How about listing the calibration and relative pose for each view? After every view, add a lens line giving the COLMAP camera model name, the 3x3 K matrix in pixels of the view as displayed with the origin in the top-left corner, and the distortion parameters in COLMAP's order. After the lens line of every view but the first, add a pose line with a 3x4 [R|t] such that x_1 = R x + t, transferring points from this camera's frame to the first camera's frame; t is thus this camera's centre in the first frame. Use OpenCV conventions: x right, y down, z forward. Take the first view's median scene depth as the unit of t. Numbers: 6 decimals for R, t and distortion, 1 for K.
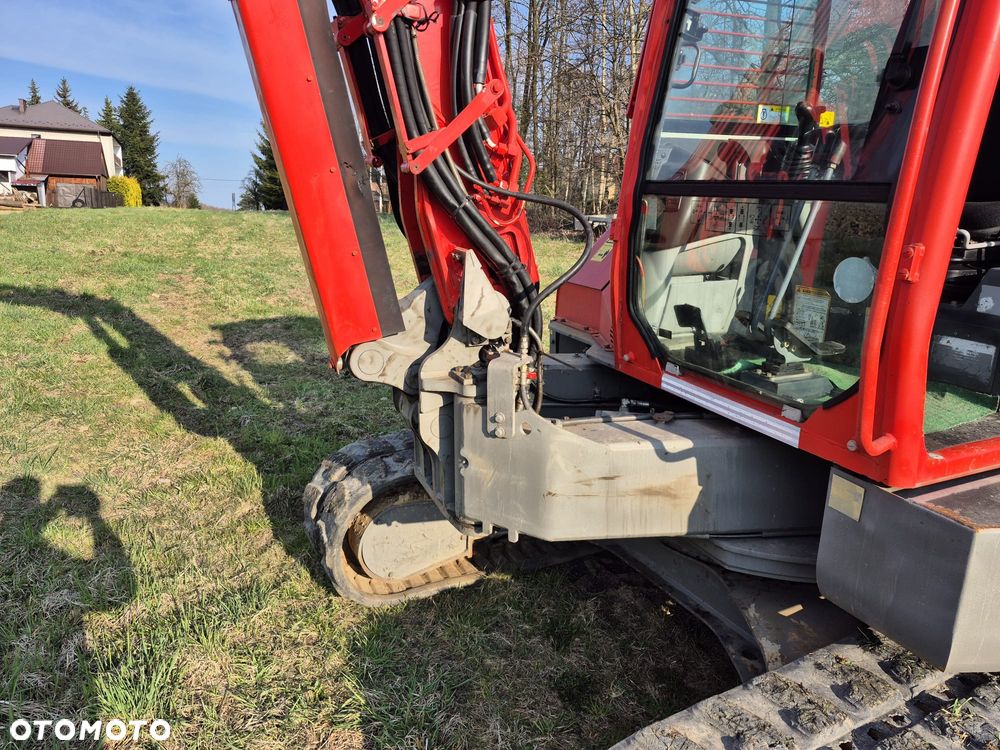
lens RADIAL K [[691.2, 0, 488.3], [0, 691.2, 374.7], [0, 0, 1]] dist [0.052435, -0.047304]
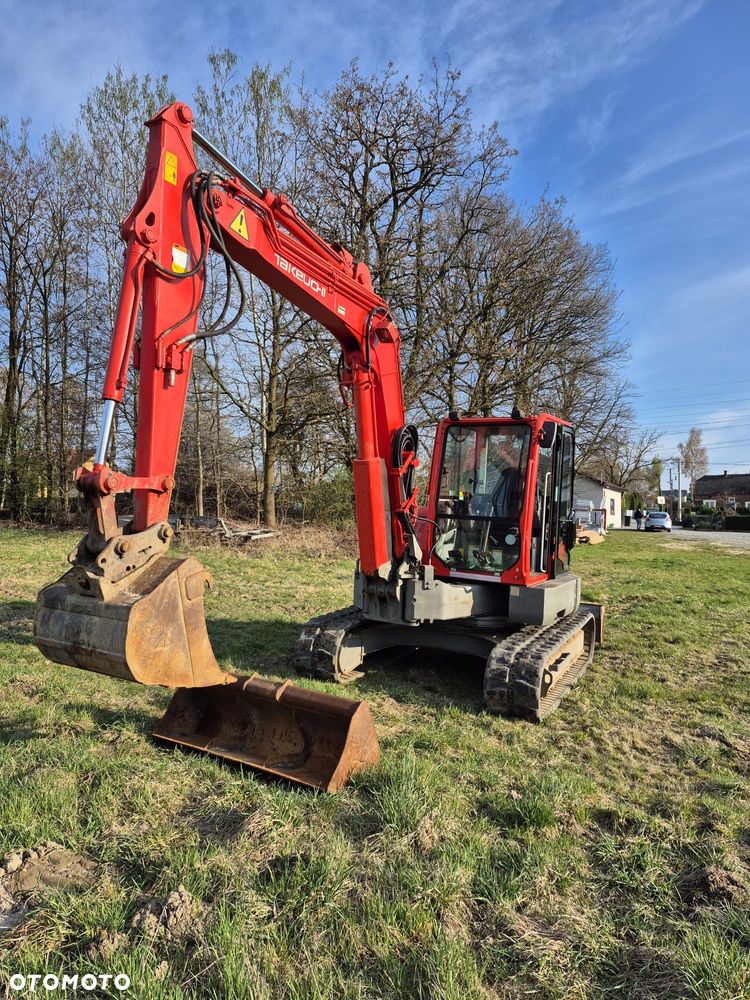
lens RADIAL K [[682.1, 0, 355.7], [0, 682.1, 514.1], [0, 0, 1]] dist [0.091812, -0.107293]
pose [[0.818172, 0.002452, 0.574968, -1.160788], [0.125376, 0.975167, -0.182568, 0.157551], [-0.561138, 0.221459, 0.797546, -0.811438]]
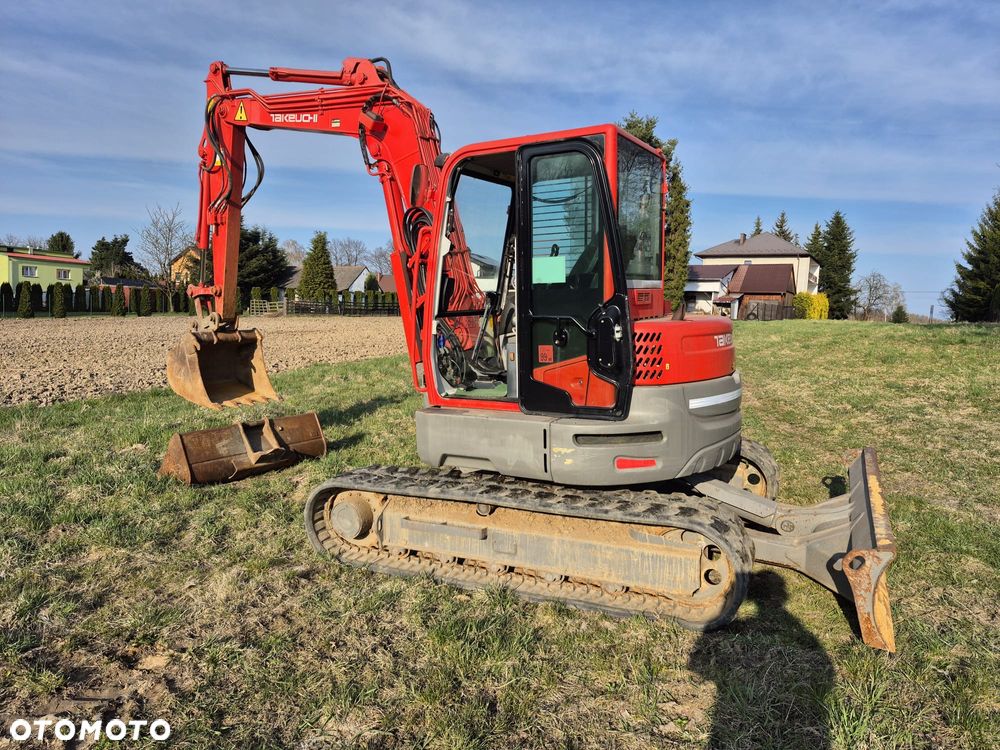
lens RADIAL K [[681.6, 0, 499.7], [0, 681.6, 376.9], [0, 0, 1]] dist [0.089767, -0.099142]
pose [[0.603437, 0.072244, -0.794131, 1.340694], [-0.192110, 0.979725, -0.056851, 0.063689], [0.773923, 0.186867, 0.605081, -0.273870]]
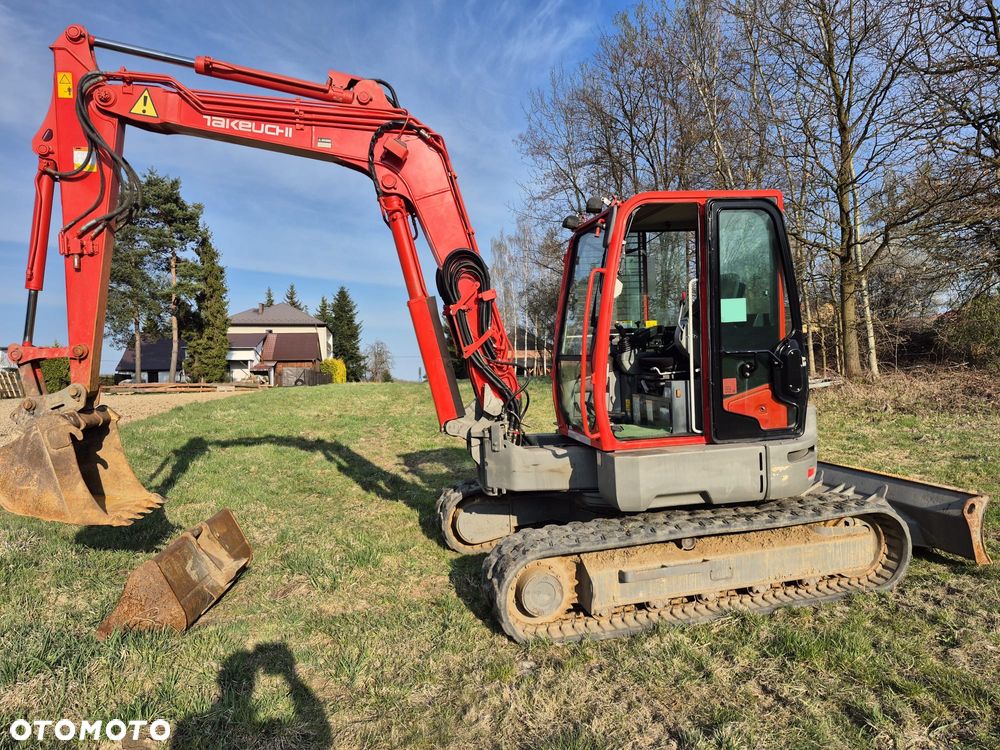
lens RADIAL K [[682.6, 0, 499.7], [0, 682.6, 391.5], [0, 0, 1]] dist [0.088854, -0.103236]
pose [[0.973343, -0.044763, -0.224942, 0.339404], [-0.002297, 0.978817, -0.204723, 0.216907], [0.229341, 0.199782, 0.952622, -0.837211]]
